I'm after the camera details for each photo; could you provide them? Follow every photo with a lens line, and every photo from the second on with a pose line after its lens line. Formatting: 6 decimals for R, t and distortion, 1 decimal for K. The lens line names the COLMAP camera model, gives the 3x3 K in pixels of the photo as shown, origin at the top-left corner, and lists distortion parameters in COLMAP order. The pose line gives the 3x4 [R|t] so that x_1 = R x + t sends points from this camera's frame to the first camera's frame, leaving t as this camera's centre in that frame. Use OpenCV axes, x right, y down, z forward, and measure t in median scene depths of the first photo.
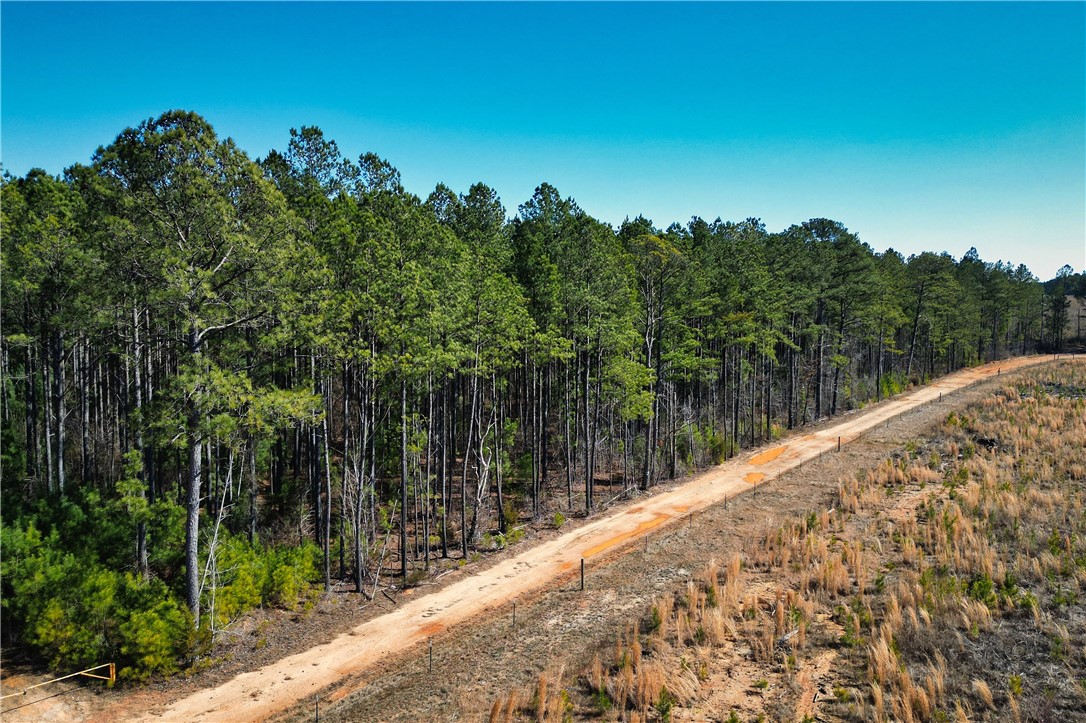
lens RADIAL K [[793.9, 0, 543.0], [0, 793.9, 361.5], [0, 0, 1]] dist [0.000916, -0.000723]
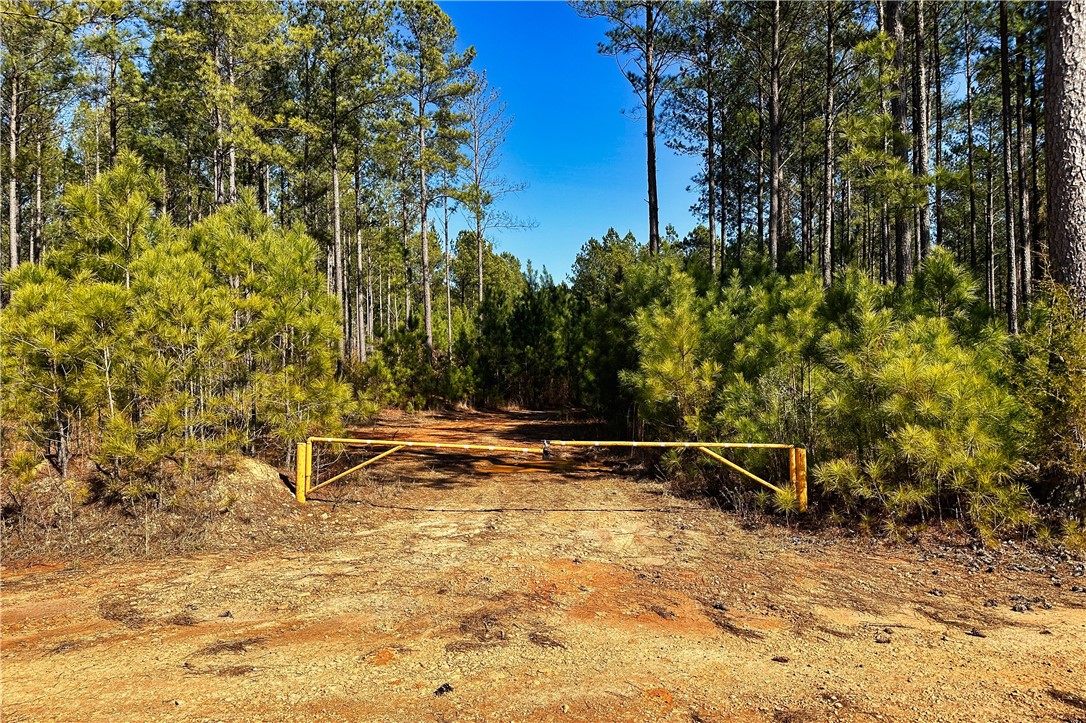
lens RADIAL K [[767.6, 0, 543.0], [0, 767.6, 361.5], [0, 0, 1]] dist [-0.001228, -0.000335]
pose [[0.620160, -0.008442, -0.784430, -0.189193], [-0.044092, 0.997986, -0.045598, 0.186201], [0.783235, 0.062865, 0.618539, 0.376438]]
